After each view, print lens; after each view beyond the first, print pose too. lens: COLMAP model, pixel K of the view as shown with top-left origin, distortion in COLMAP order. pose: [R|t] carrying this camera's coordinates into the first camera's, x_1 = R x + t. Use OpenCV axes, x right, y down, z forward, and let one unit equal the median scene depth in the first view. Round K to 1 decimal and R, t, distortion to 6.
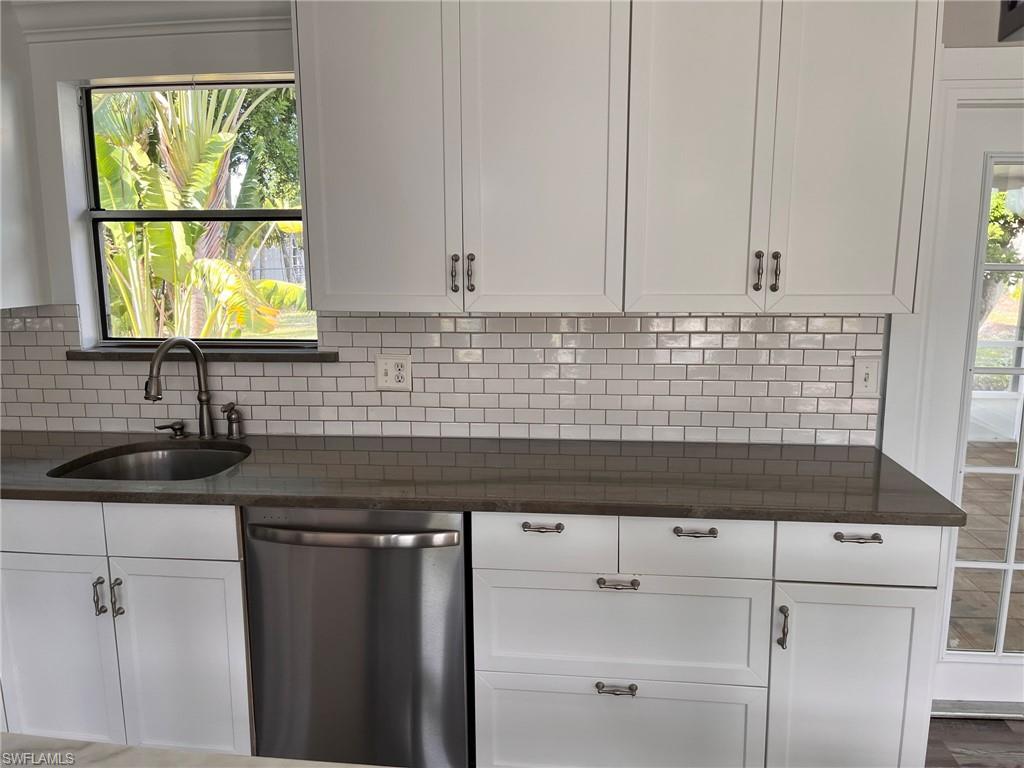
lens RADIAL K [[764.3, 0, 507.7], [0, 764.3, 388.8], [0, 0, 1]] dist [0.063625, -0.080220]
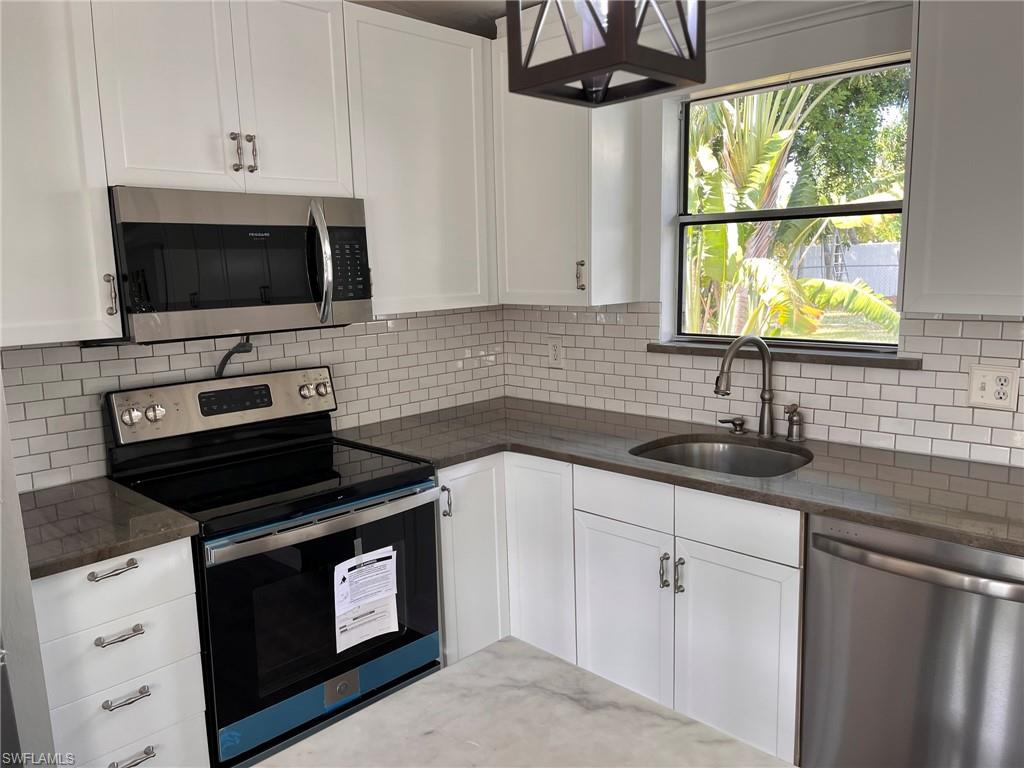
lens RADIAL K [[763.6, 0, 514.1], [0, 763.6, 387.6], [0, 0, 1]] dist [0.065854, -0.094525]
pose [[0.798398, 0.083959, -0.596248, -0.061068], [-0.083887, 0.996084, 0.027934, -0.000362], [0.596258, 0.027715, 0.802314, 0.001375]]
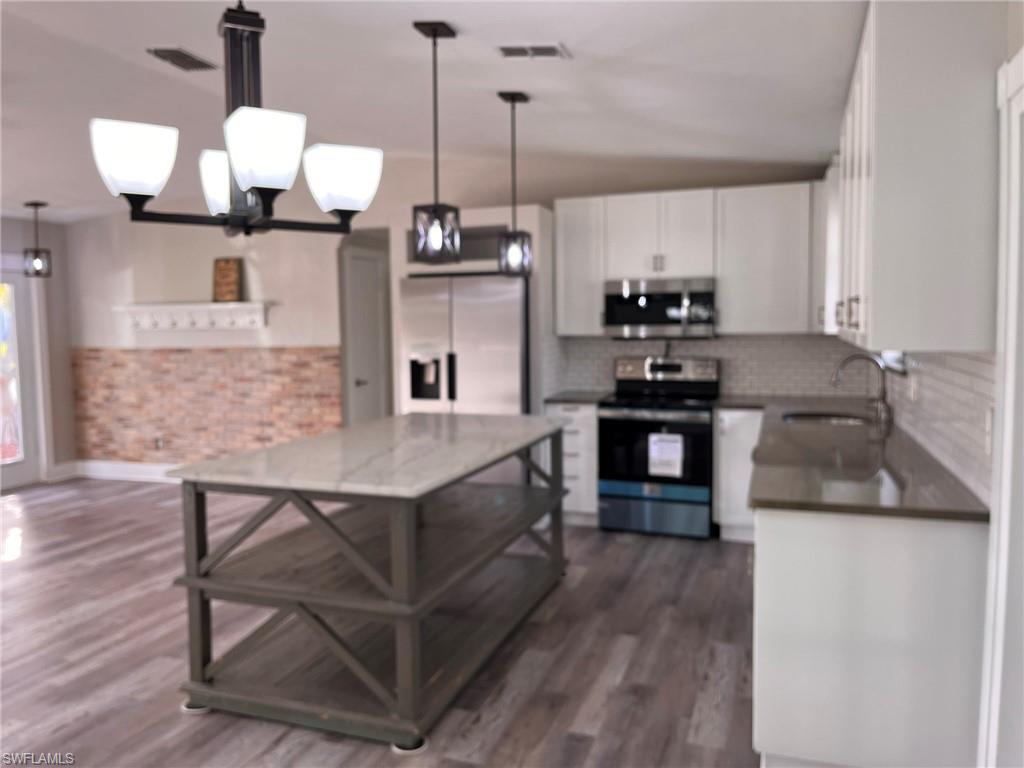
lens RADIAL K [[763.6, 0, 514.1], [0, 763.6, 387.6], [0, 0, 1]] dist [0.065854, -0.094525]
pose [[-0.204804, 0.089487, -0.974704, 1.298439], [-0.154719, 0.980333, 0.122513, -0.074745], [0.966498, 0.175897, -0.186930, 0.565652]]
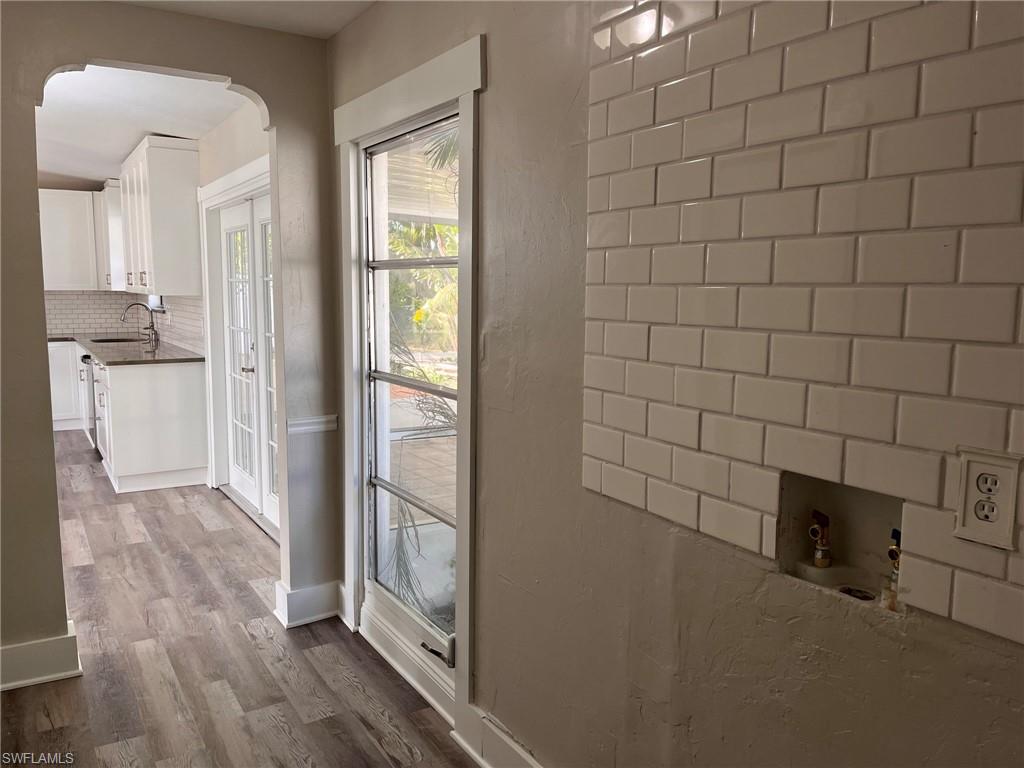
lens RADIAL K [[750.7, 0, 512.0], [0, 750.7, 384.0], [0, 0, 1]] dist [0.000471, -0.088588]
pose [[0.658598, 0.109636, -0.744465, 2.471566], [-0.146477, 0.989083, 0.016078, -0.010104], [0.738101, 0.098459, 0.667467, 0.190397]]
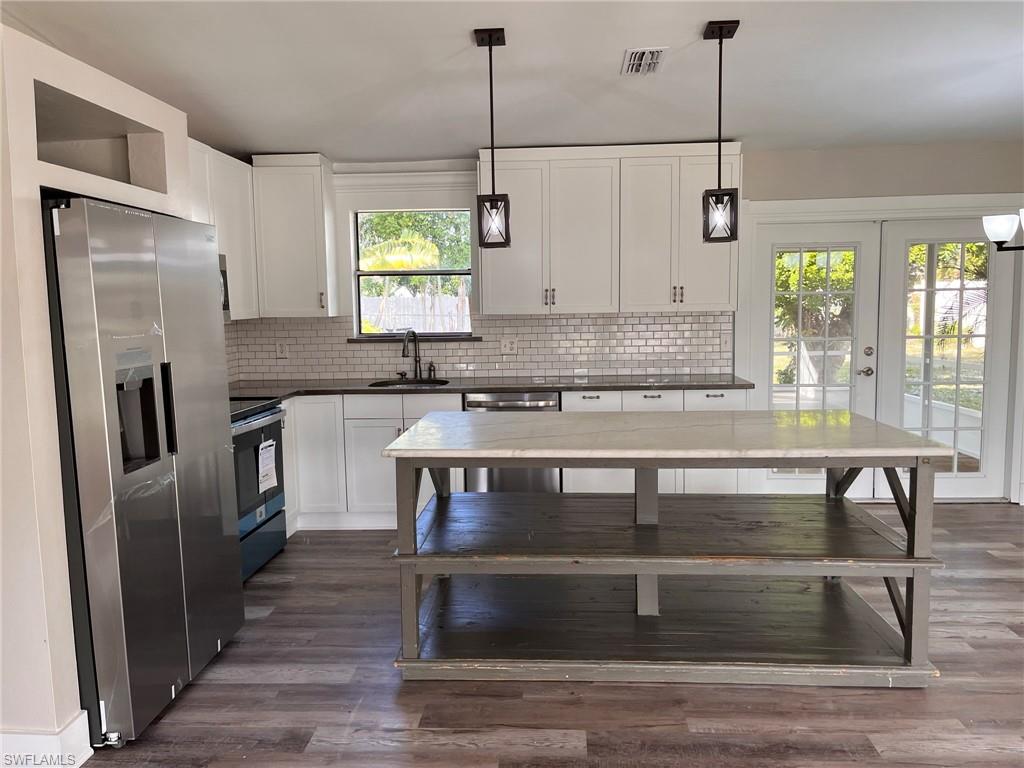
lens RADIAL K [[771.0, 0, 503.3], [0, 771.0, 379.9], [0, 0, 1]] dist [0.070155, -0.097305]
pose [[0.998416, -0.014658, 0.054319, -0.273413], [0.018671, 0.997073, -0.074137, 0.223607], [-0.053073, 0.075034, 0.995768, -1.076656]]
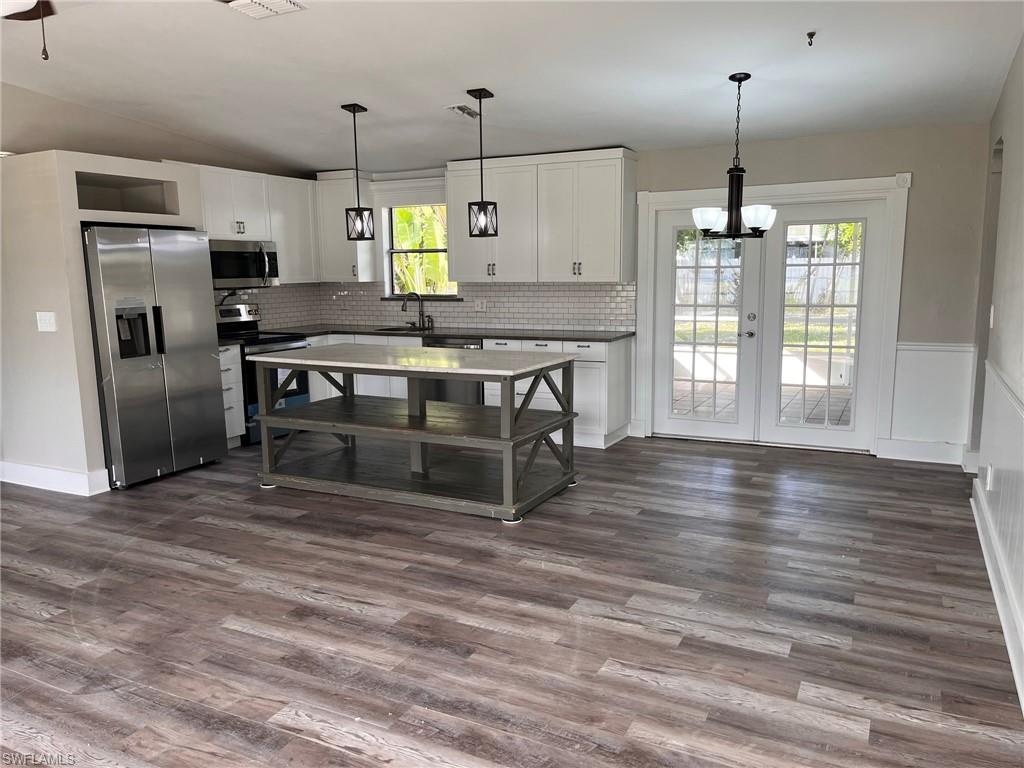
lens RADIAL K [[764.3, 0, 507.7], [0, 764.3, 388.8], [0, 0, 1]] dist [0.063625, -0.080220]
pose [[0.939999, 0.049614, -0.337551, 0.905677], [-0.054560, 0.998497, -0.005174, 0.293078], [0.336787, 0.023281, 0.941293, -1.609908]]
